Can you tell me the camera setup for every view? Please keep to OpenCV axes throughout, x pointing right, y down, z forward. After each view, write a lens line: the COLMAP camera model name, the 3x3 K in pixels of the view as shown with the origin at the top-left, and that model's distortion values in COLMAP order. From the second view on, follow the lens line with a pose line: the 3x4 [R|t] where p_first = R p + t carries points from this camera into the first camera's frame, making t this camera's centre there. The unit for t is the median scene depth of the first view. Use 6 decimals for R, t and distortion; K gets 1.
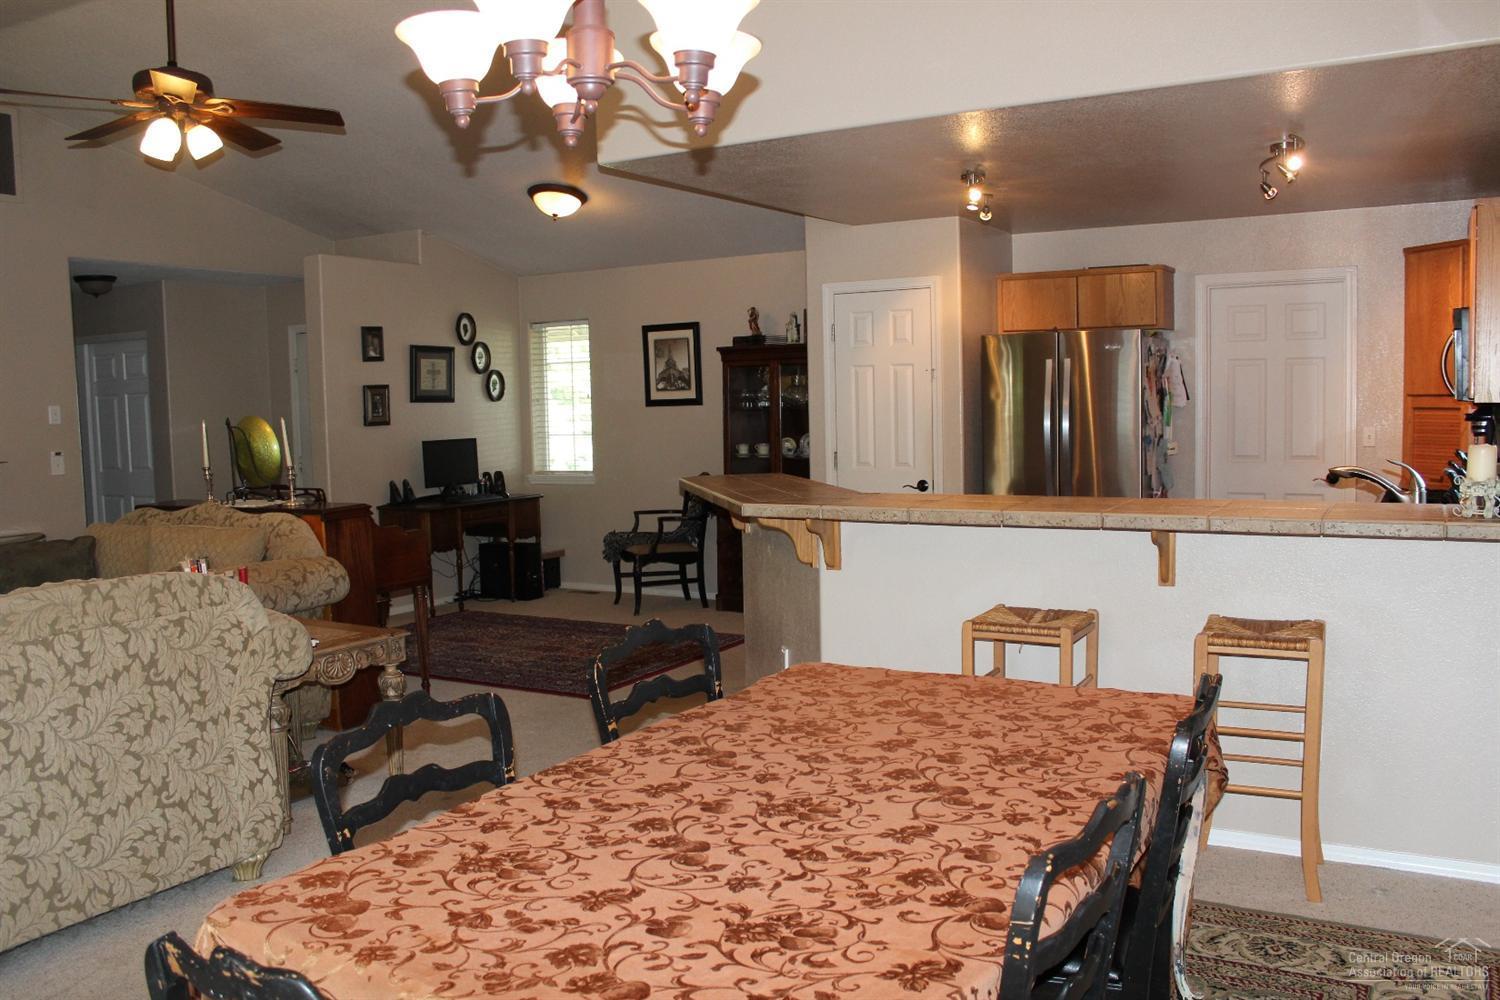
lens RADIAL K [[1279.0, 0, 750.0], [0, 1279.0, 500.0], [0, 0, 1]] dist [-0.009340, -0.003182]
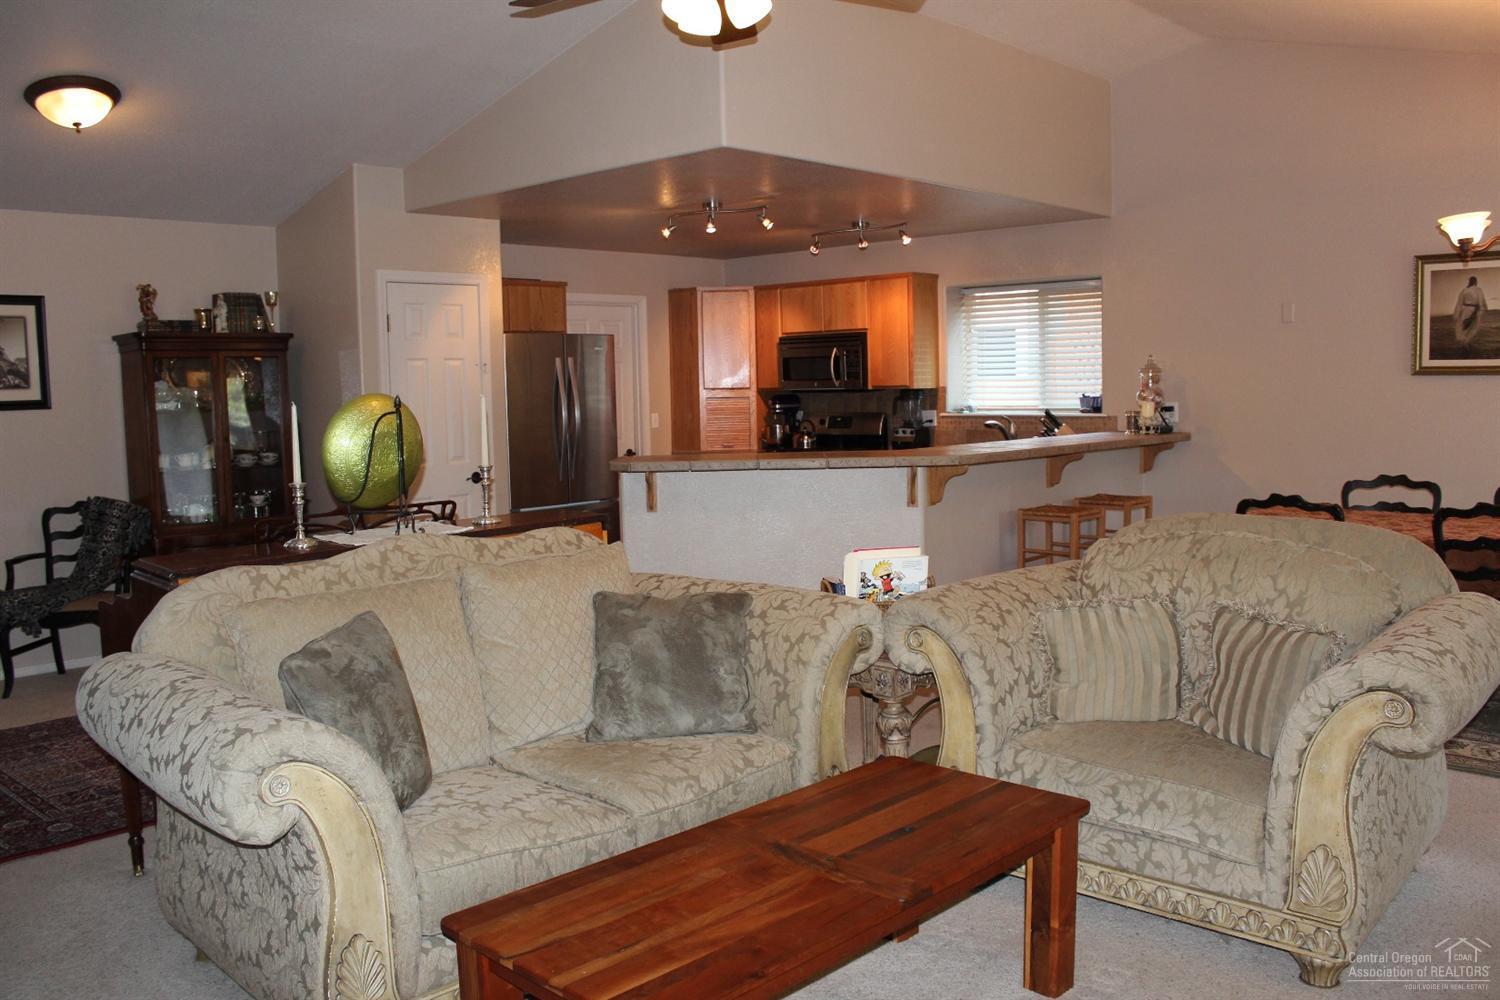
lens RADIAL K [[1279.0, 0, 750.0], [0, 1279.0, 500.0], [0, 0, 1]] dist [-0.009340, -0.003182]
pose [[0.233919, -0.078018, 0.969121, -0.803511], [0.099414, 0.993470, 0.055983, -0.027727], [-0.967160, 0.083249, 0.240147, 0.529119]]
